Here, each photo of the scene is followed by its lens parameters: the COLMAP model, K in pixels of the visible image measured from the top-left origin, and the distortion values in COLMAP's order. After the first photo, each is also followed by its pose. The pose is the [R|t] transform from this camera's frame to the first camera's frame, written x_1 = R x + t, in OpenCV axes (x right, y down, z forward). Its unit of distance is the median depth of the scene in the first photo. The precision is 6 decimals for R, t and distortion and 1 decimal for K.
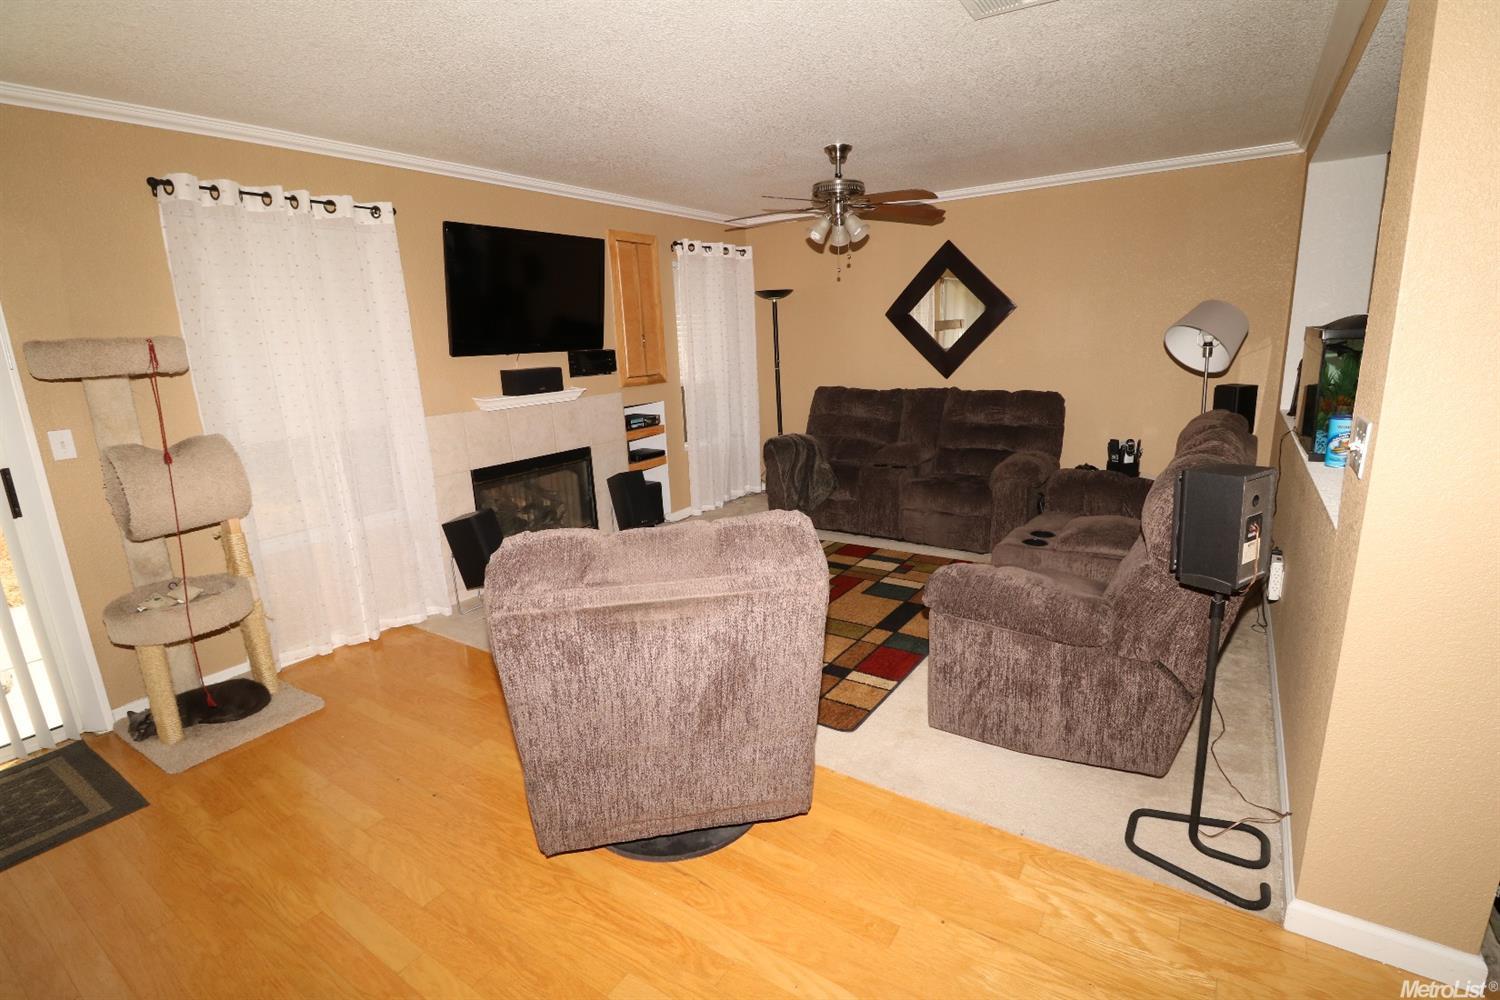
lens RADIAL K [[689.0, 0, 763.0], [0, 689.0, 495.9], [0, 0, 1]] dist [-0.003074, -0.009330]
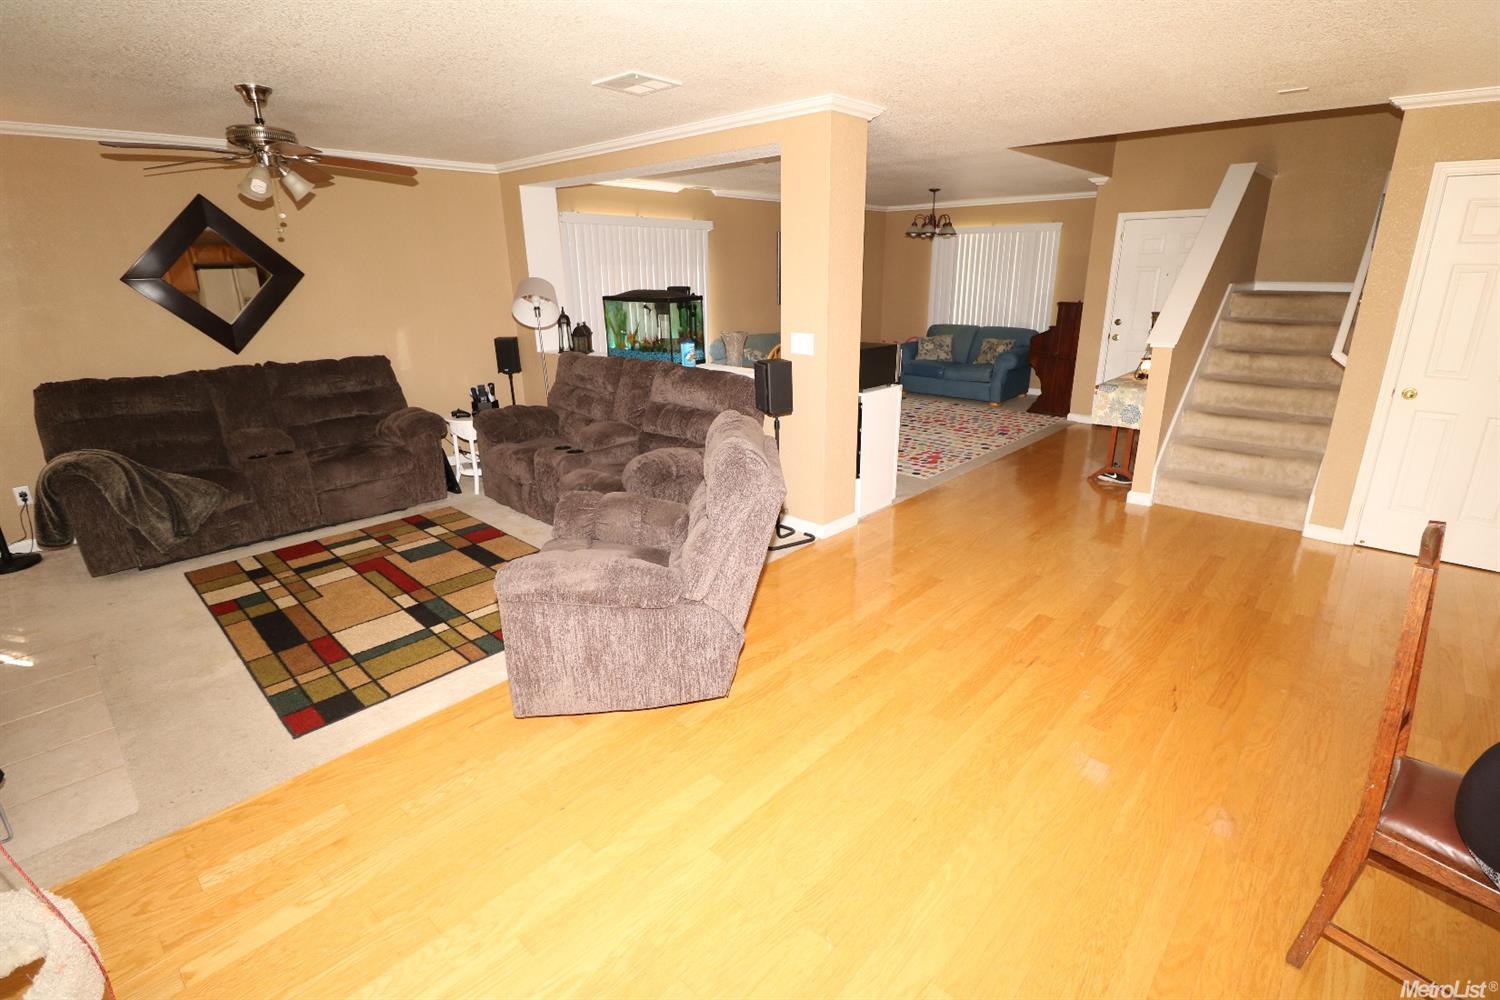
lens RADIAL K [[689.0, 0, 763.0], [0, 689.0, 495.9], [0, 0, 1]] dist [-0.003074, -0.009330]
pose [[0.152360, -0.272331, 0.950064, -0.592745], [0.226279, 0.945365, 0.234696, -0.059365], [-0.962073, 0.179221, 0.205659, 0.231155]]
